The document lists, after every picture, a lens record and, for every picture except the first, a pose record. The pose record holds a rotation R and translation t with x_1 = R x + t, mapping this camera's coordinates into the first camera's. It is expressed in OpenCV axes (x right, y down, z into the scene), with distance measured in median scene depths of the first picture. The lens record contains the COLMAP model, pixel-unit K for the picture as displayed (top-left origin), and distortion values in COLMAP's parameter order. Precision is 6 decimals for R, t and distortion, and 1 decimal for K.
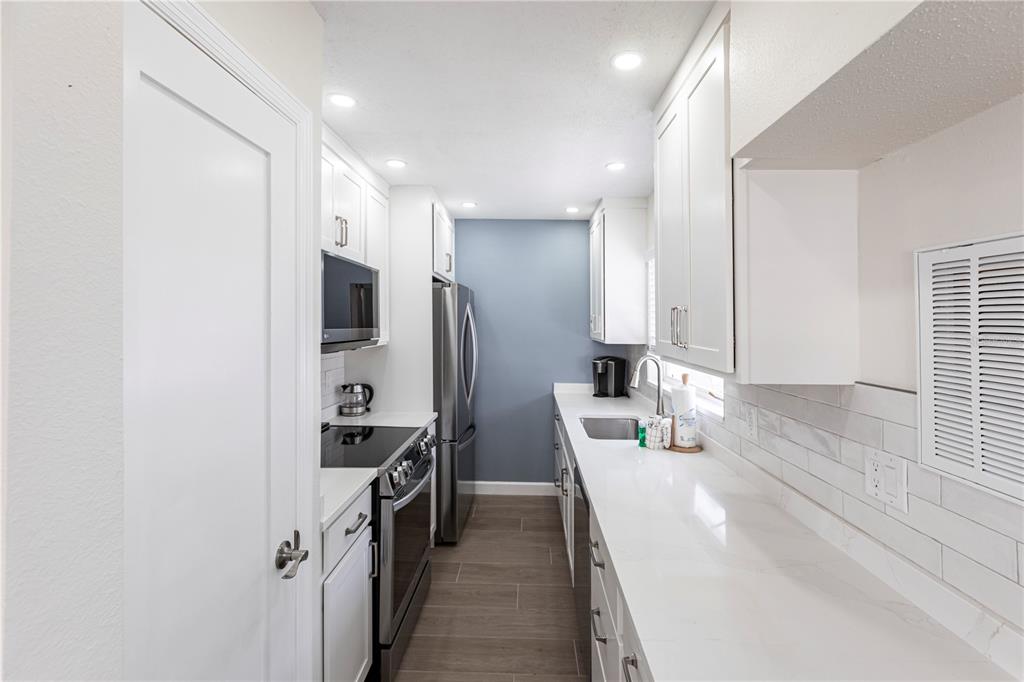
lens RADIAL K [[474.3, 0, 514.4], [0, 474.3, 330.4], [0, 0, 1]] dist [0.001046, -0.000031]
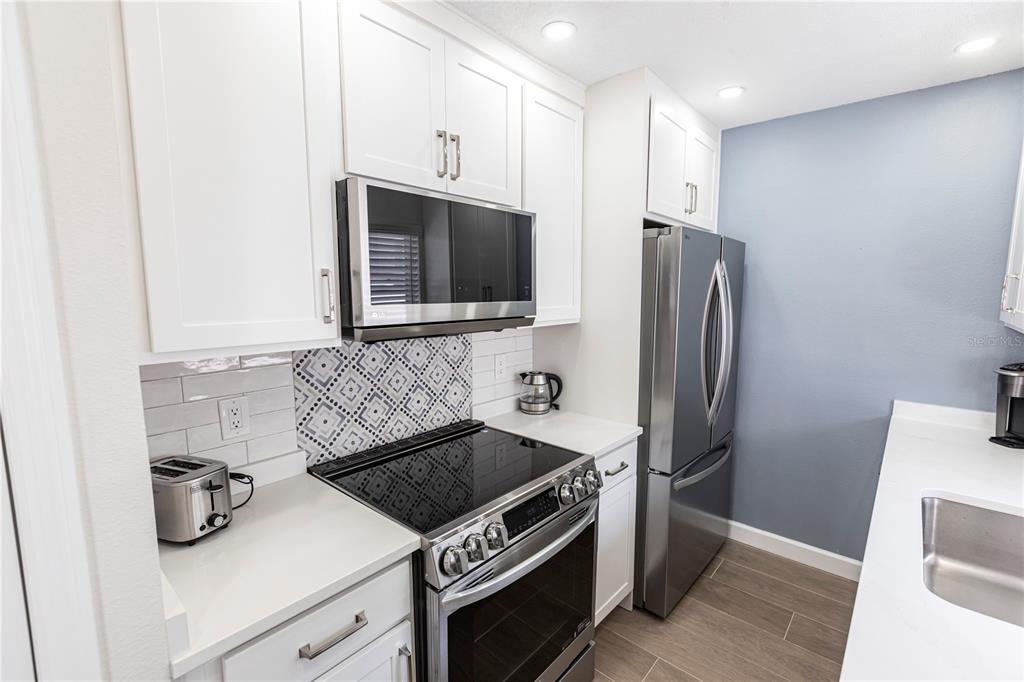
lens RADIAL K [[452.4, 0, 510.2], [0, 452.4, 352.2], [0, 0, 1]] dist [0.001914, 0.000106]
pose [[0.768037, 0.082985, -0.635006, 0.090992], [-0.006332, 0.992504, 0.122046, -0.009526], [0.640374, -0.089715, 0.762806, 0.402646]]
